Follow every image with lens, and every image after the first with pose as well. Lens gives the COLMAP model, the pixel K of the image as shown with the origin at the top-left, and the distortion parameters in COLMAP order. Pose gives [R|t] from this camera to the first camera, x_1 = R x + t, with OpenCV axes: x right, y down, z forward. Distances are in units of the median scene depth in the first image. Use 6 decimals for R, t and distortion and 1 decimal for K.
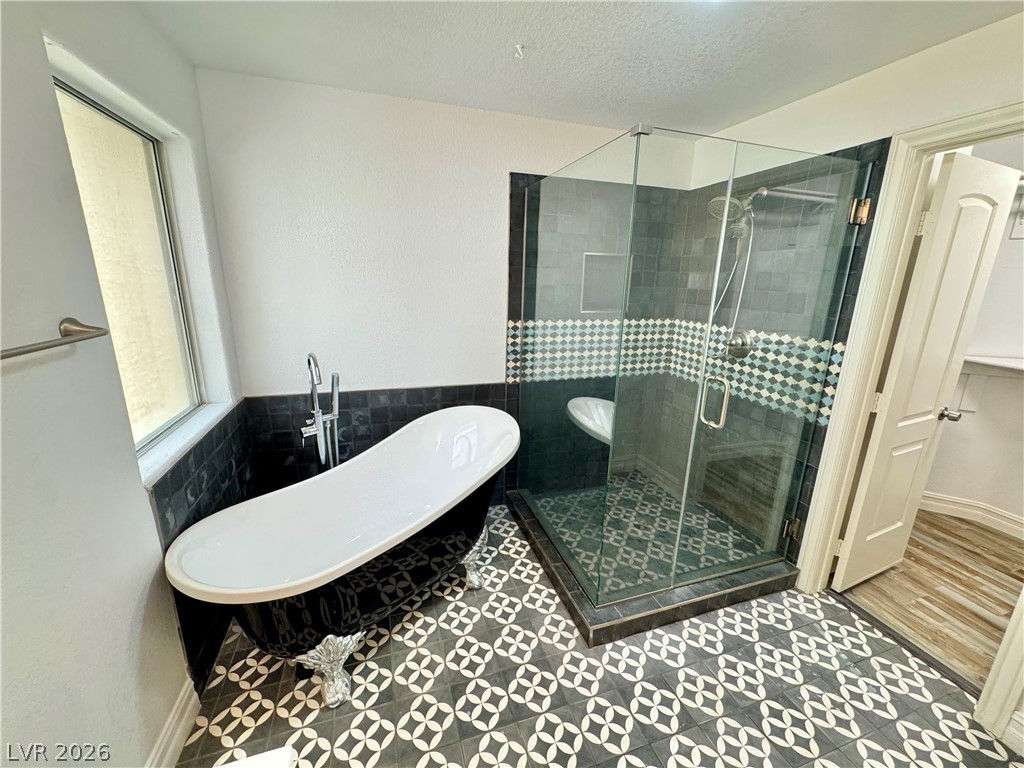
lens RADIAL K [[408.7, 0, 512.9], [0, 408.7, 382.5], [0, 0, 1]] dist [-0.001526, 0.000752]
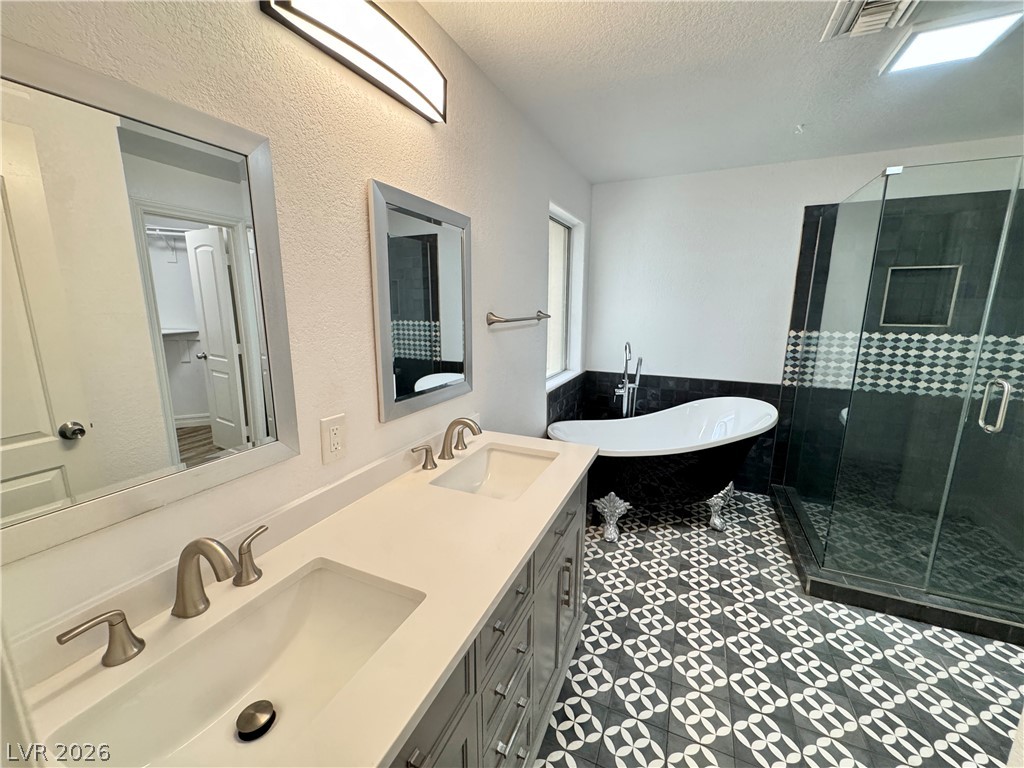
lens RADIAL K [[408.7, 0, 512.3], [0, 408.7, 384.9], [0, 0, 1]] dist [-0.001526, 0.000752]
pose [[0.735827, 0.111236, -0.667972, 0.239122], [-0.155979, 0.987733, -0.007339, 0.158426], [0.658961, 0.109589, 0.744151, -0.433153]]
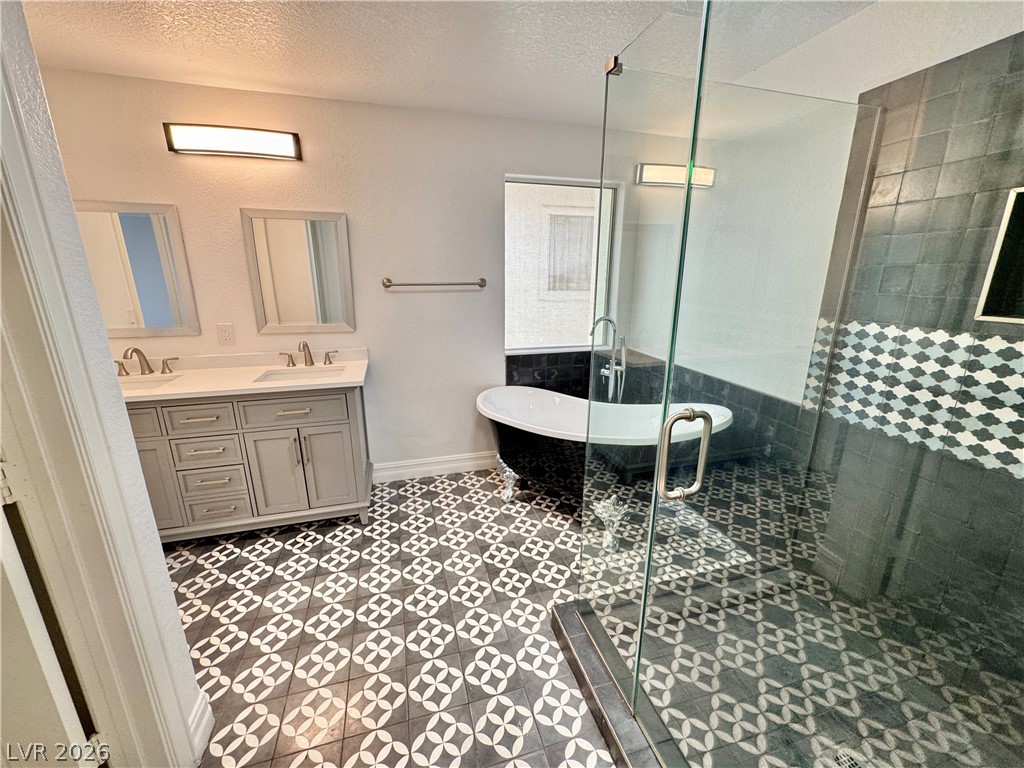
lens RADIAL K [[408.7, 0, 511.4], [0, 408.7, 384.2], [0, 0, 1]] dist [-0.001526, 0.000752]
pose [[-0.039329, 0.238707, -0.970295, 0.850085], [-0.257932, 0.935712, 0.240654, -0.094449], [0.965362, 0.259735, 0.024769, 0.612311]]
